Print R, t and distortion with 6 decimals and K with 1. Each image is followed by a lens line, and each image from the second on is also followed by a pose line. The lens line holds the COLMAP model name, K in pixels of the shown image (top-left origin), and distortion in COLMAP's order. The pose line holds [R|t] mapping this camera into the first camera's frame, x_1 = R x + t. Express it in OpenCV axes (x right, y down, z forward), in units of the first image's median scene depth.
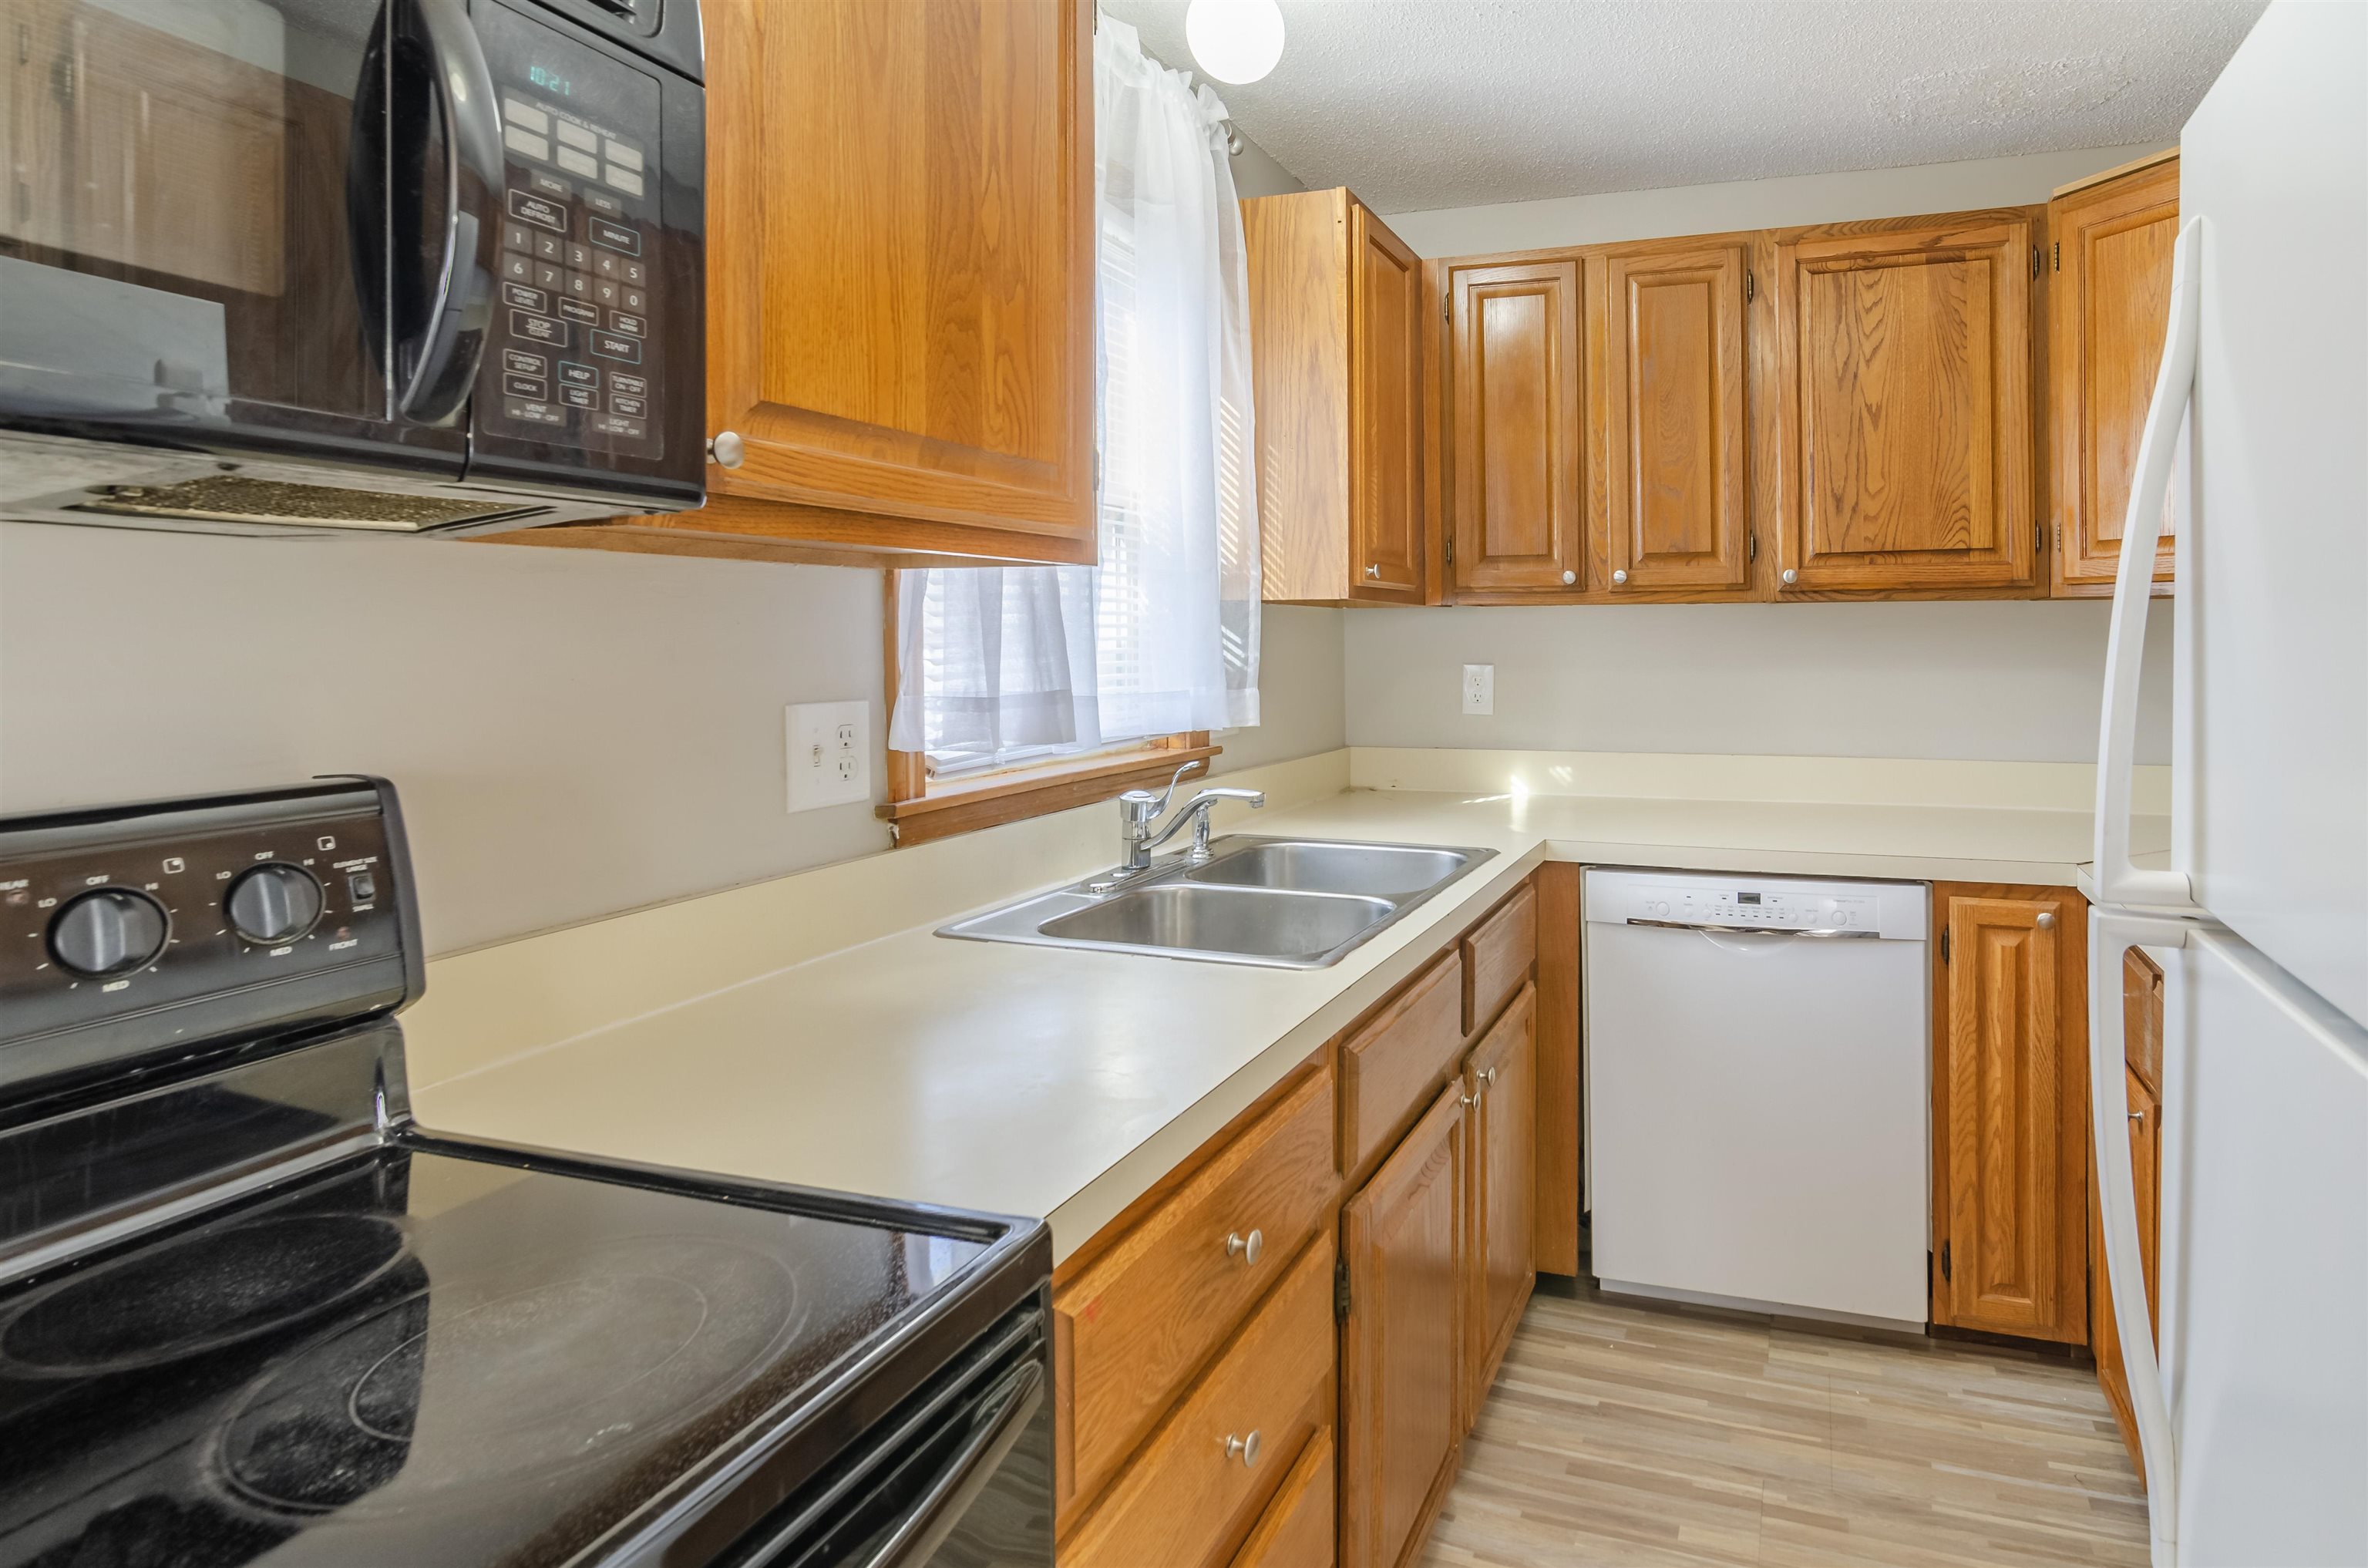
lens RADIAL K [[1299.5, 0, 1441.9], [0, 1299.5, 627.0], [0, 0, 1]] dist [-0.001539, 0.000310]
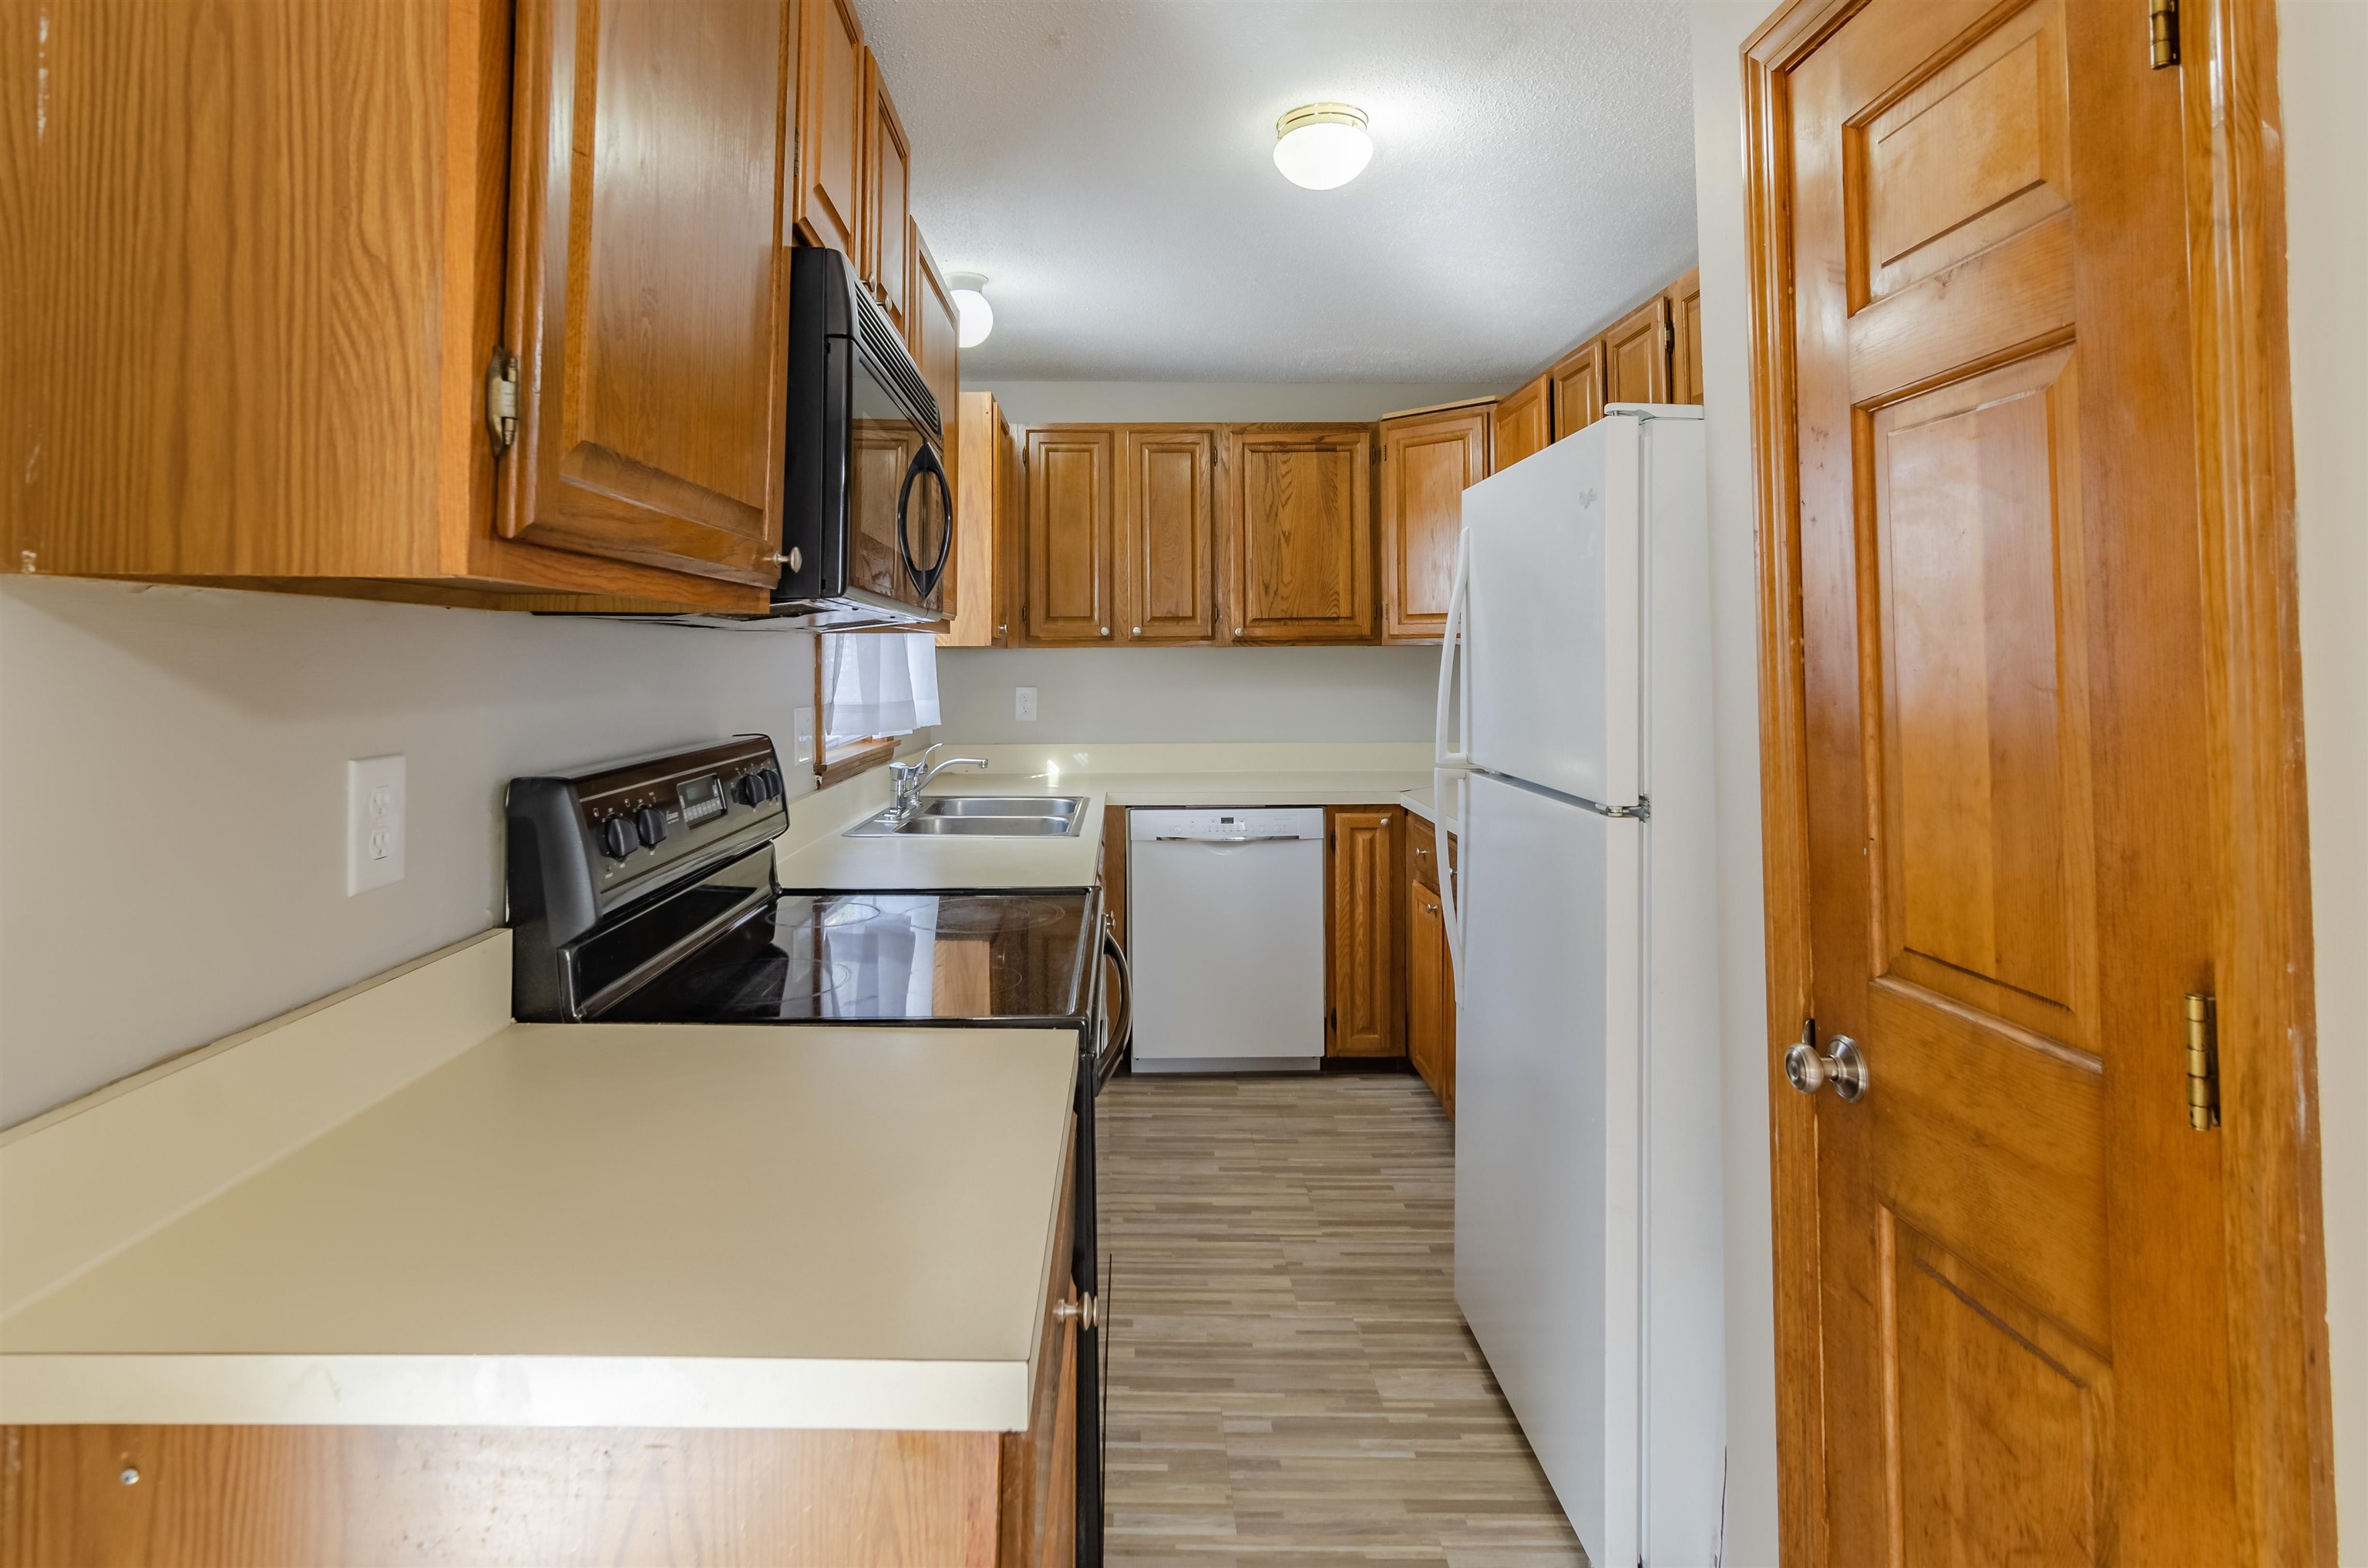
lens RADIAL K [[1164.7, 0, 1177.7], [0, 1164.7, 636.6], [0, 0, 1]] dist [0.000601, 0.000113]
pose [[0.953919, 0.005180, 0.300020, -0.283990], [0.000290, 0.999835, -0.018183, -0.006680], [-0.300064, 0.017432, 0.953760, -0.445745]]
